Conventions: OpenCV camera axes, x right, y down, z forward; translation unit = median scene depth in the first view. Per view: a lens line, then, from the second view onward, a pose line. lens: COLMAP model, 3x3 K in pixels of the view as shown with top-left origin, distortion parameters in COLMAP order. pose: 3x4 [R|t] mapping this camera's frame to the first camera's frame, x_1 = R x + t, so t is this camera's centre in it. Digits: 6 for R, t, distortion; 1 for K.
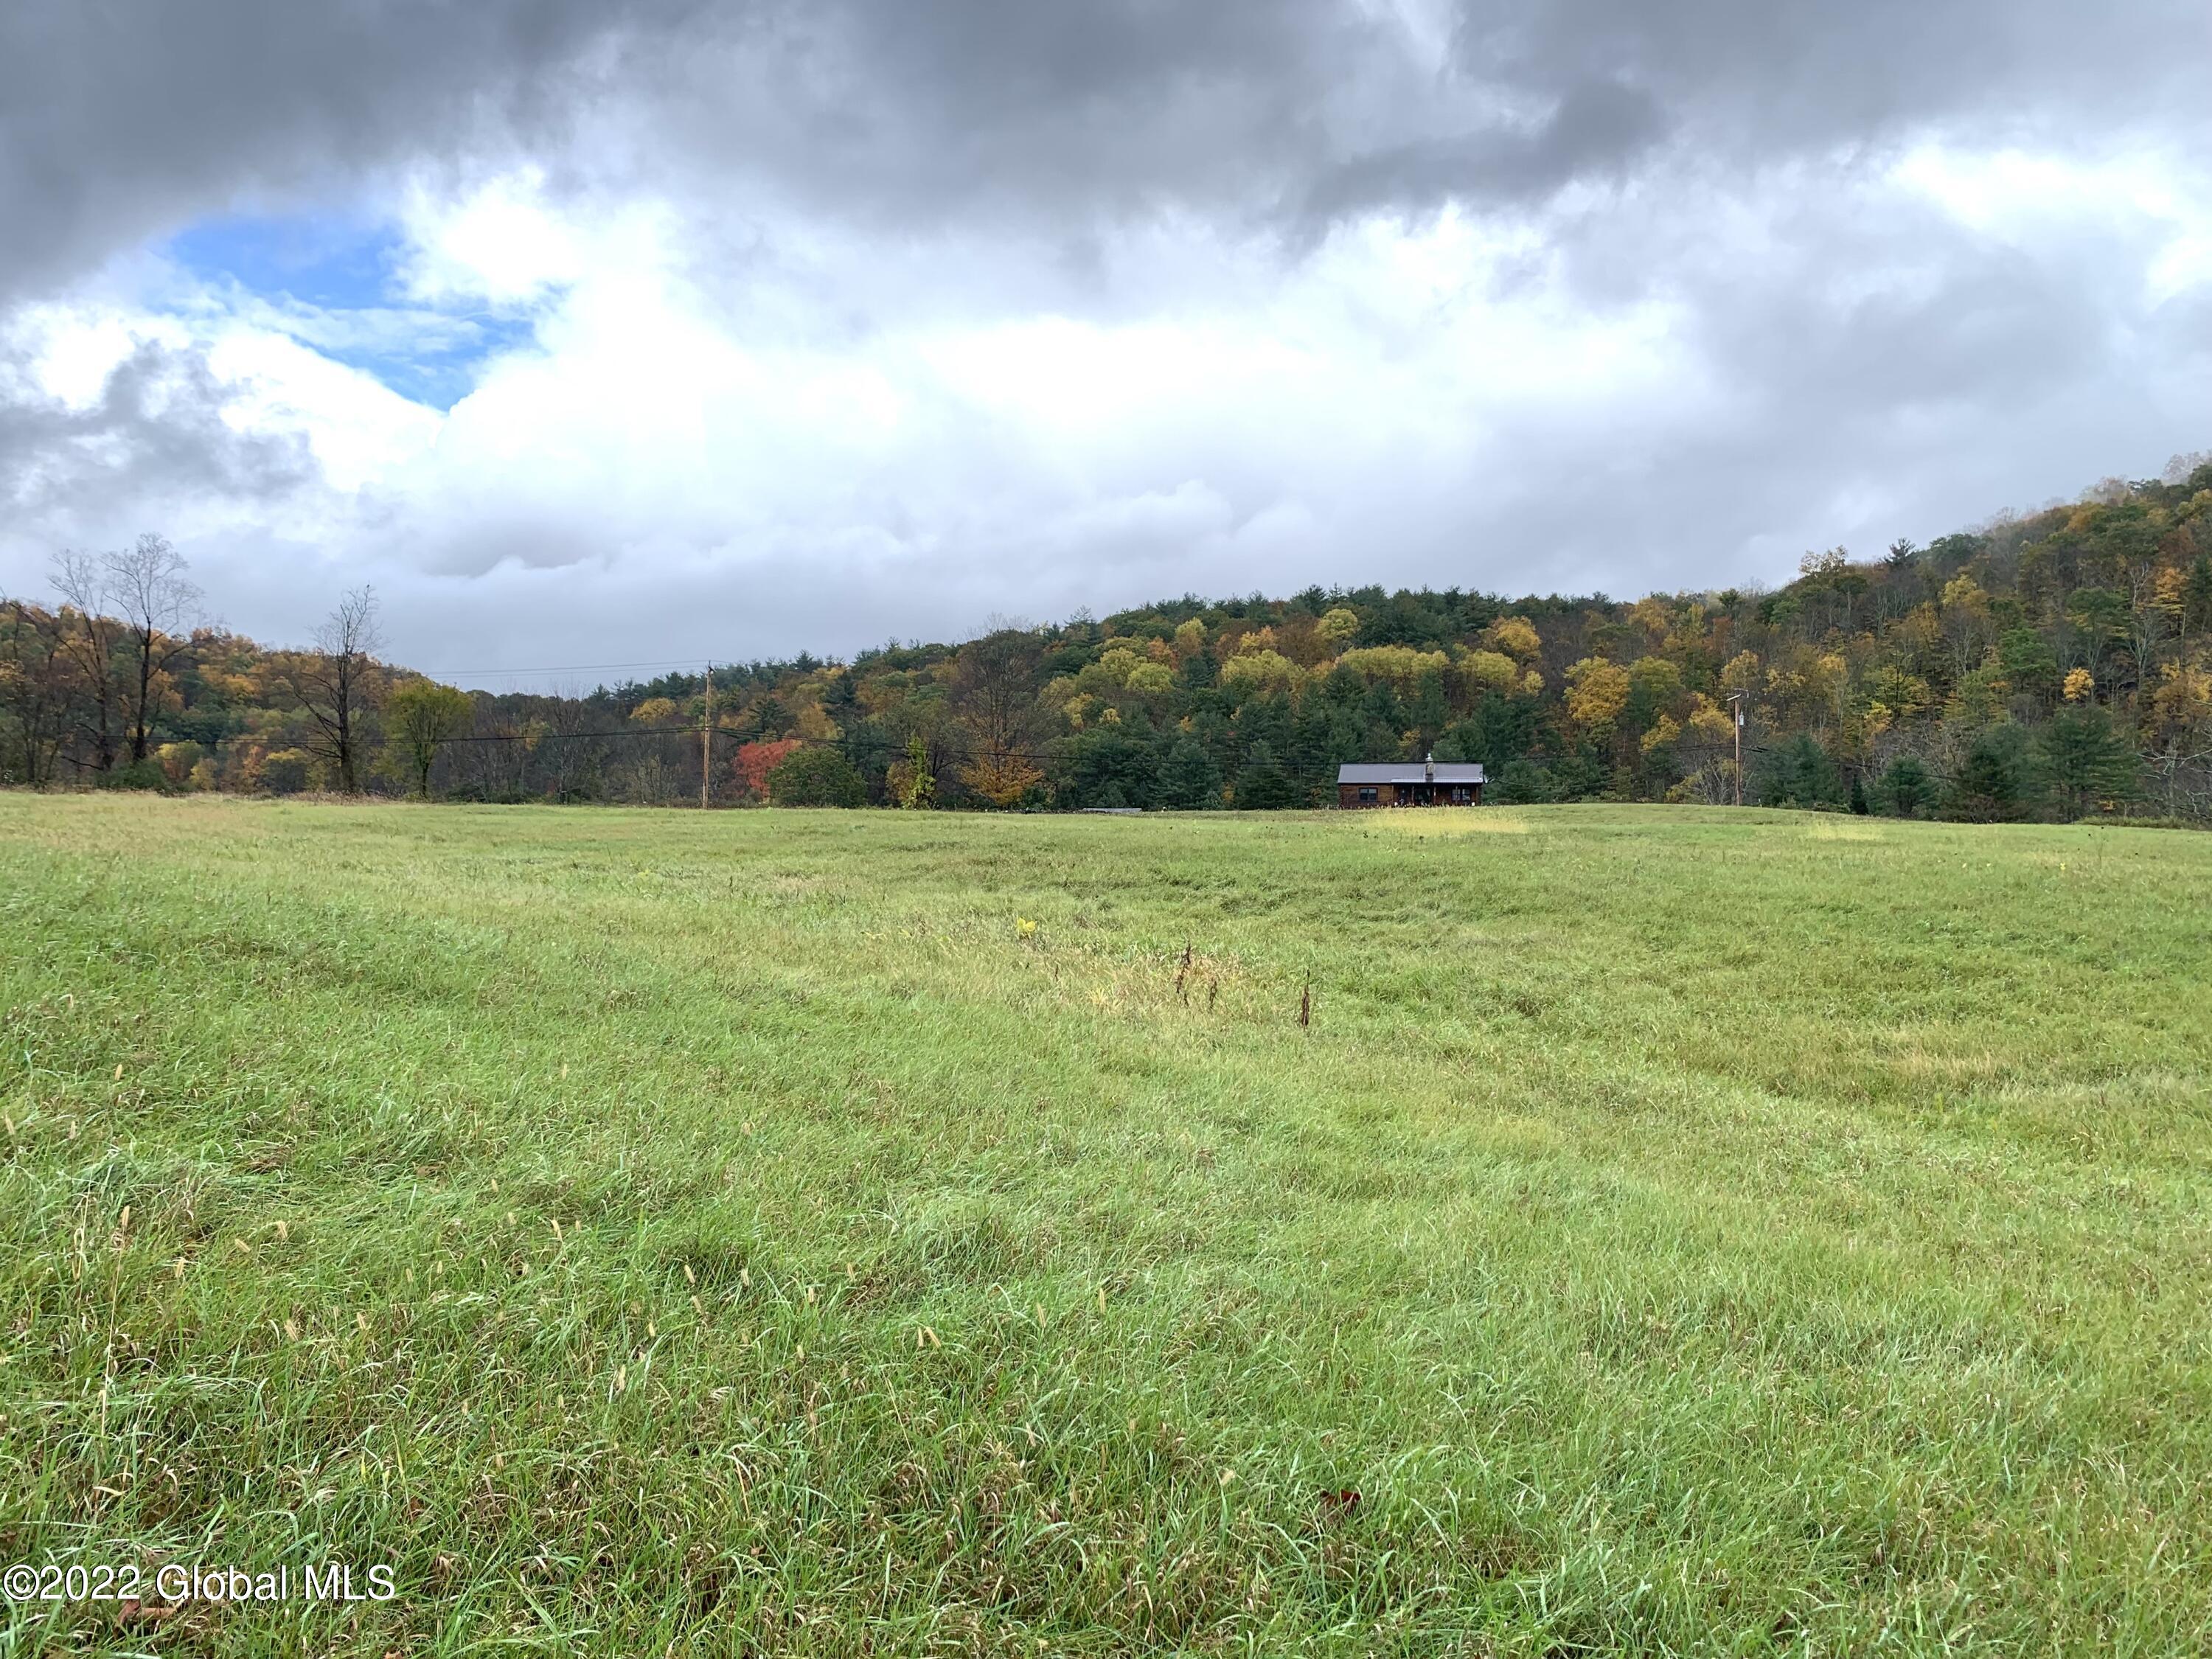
lens RADIAL K [[1638.9, 0, 1112.0], [0, 1638.9, 820.7], [0, 0, 1]] dist [-0.005789, -0.020327]
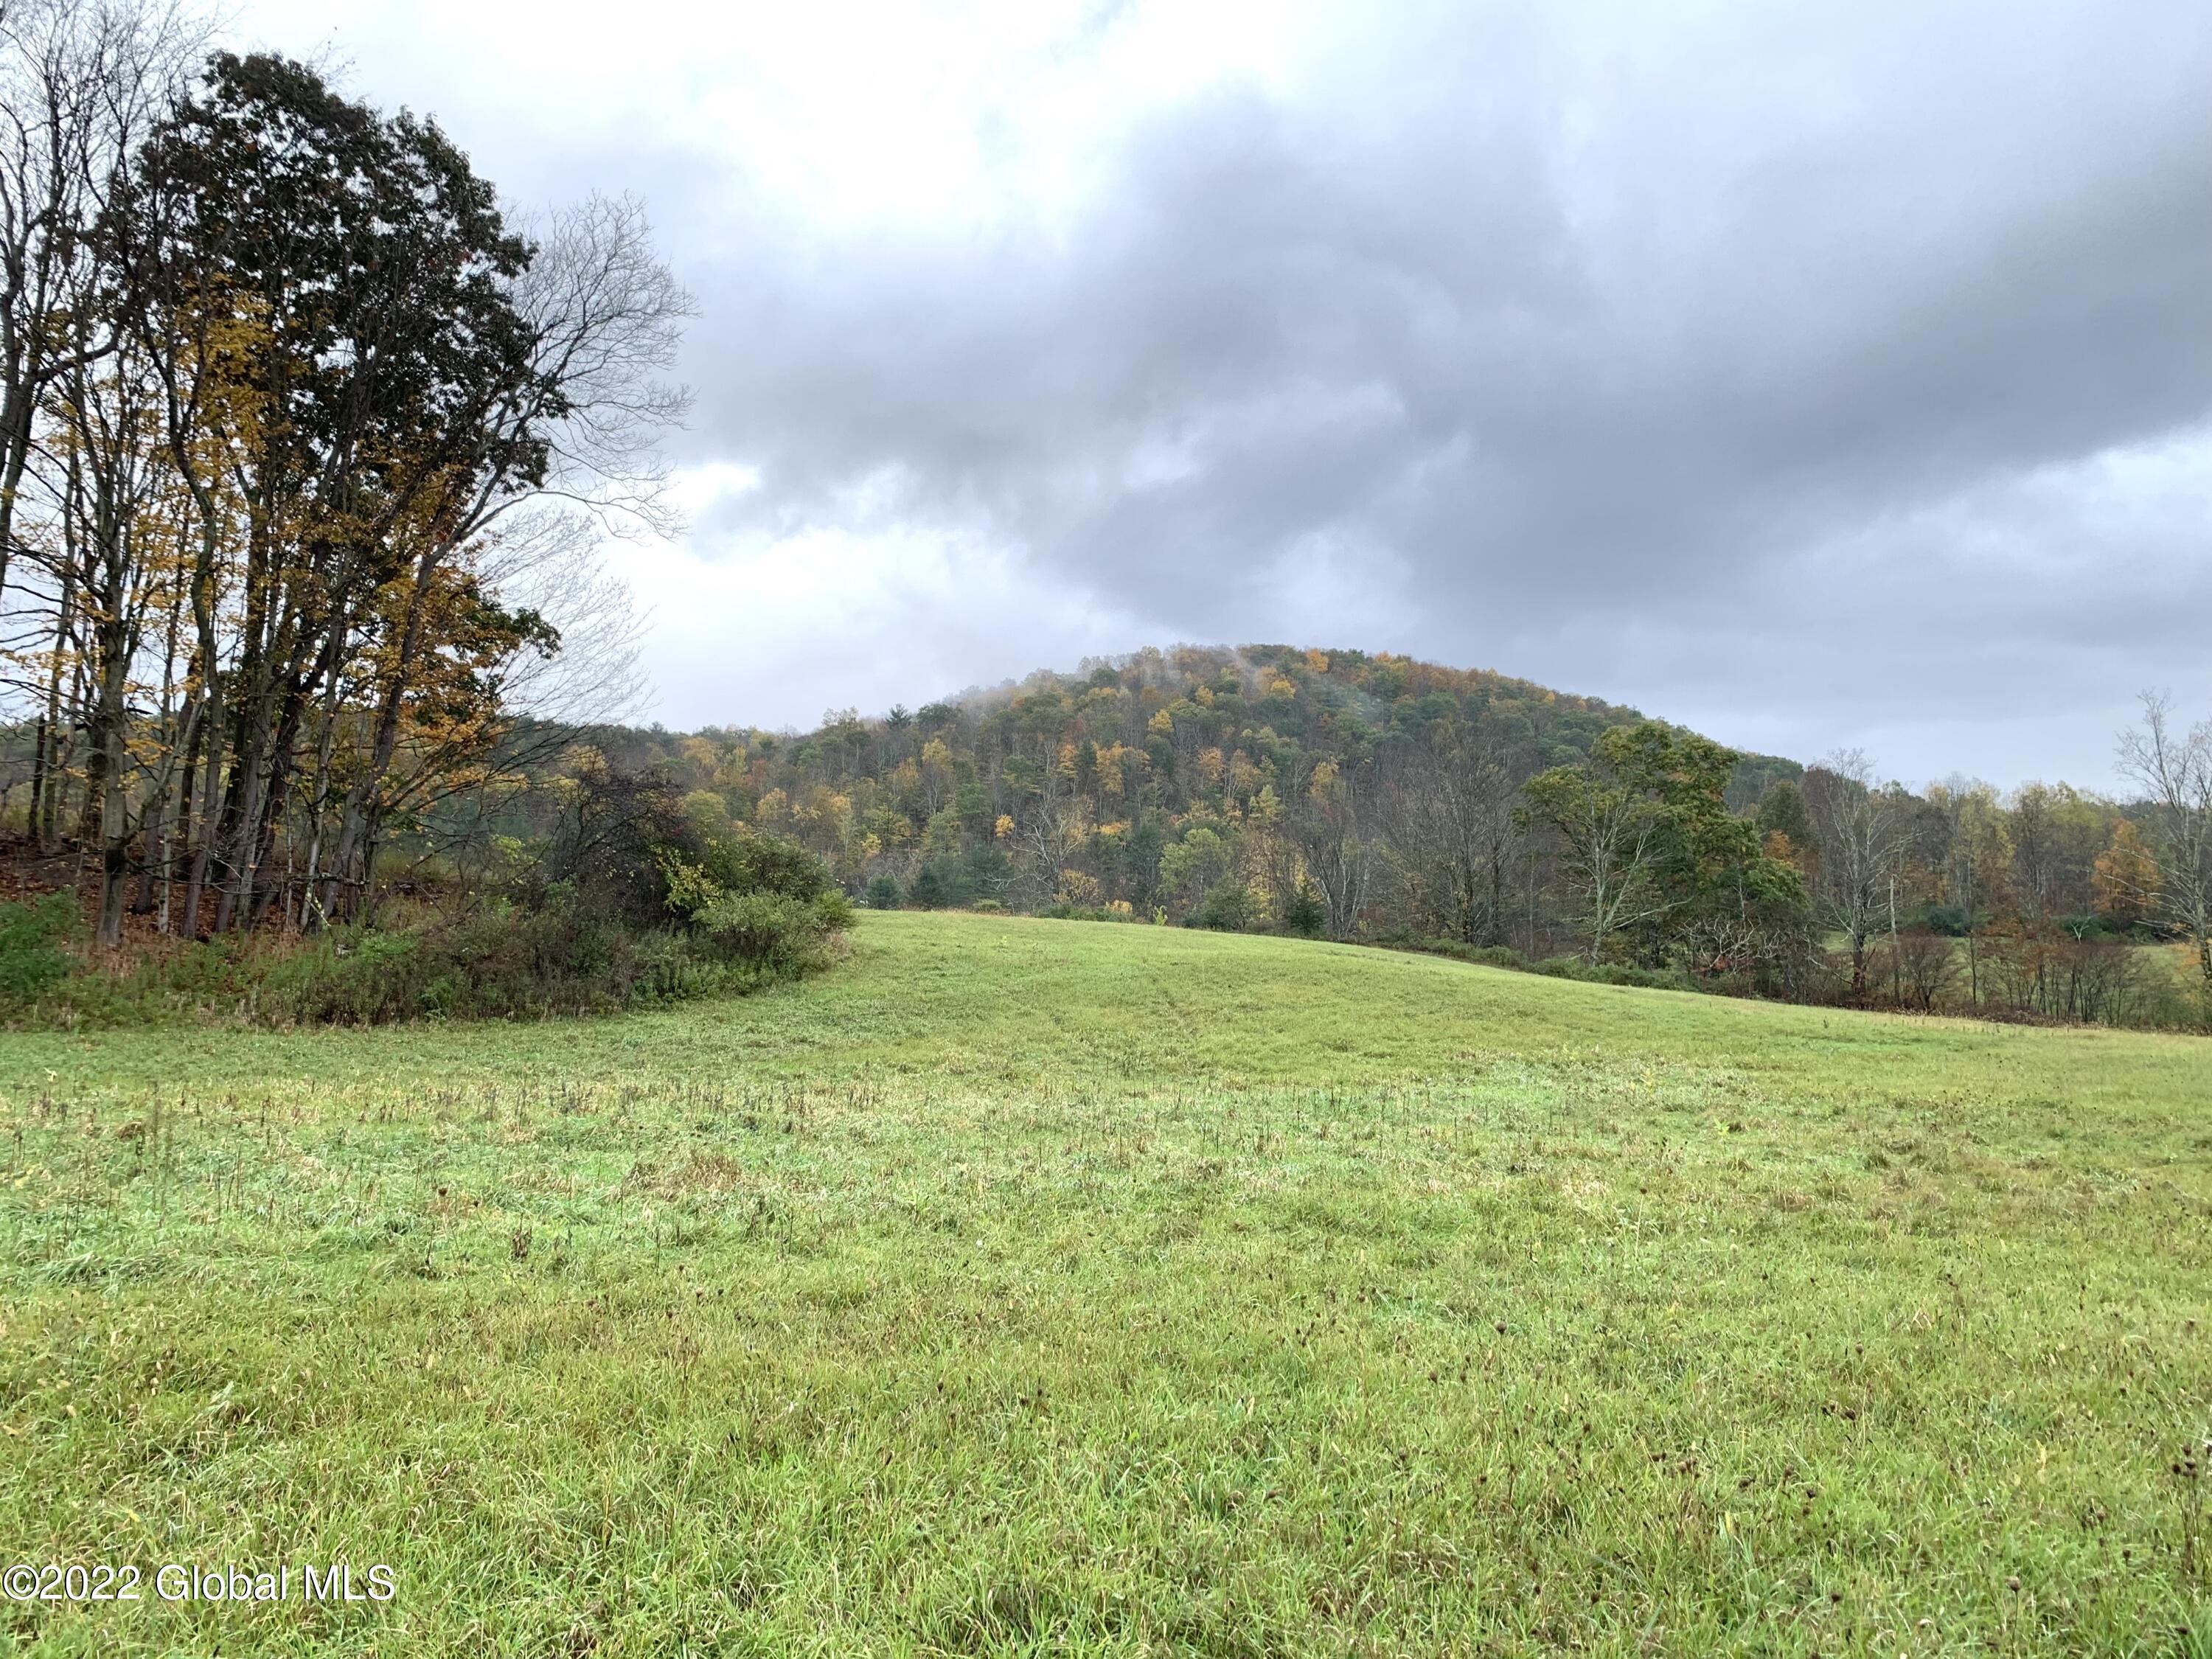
lens RADIAL K [[1638.9, 0, 1110.8], [0, 1638.9, 825.2], [0, 0, 1]] dist [-0.005789, -0.020327]
pose [[0.844576, 0.035892, 0.534231, -0.062646], [-0.000420, 0.997795, -0.066372, 0.006677], [-0.535435, 0.055832, 0.842729, -0.182473]]
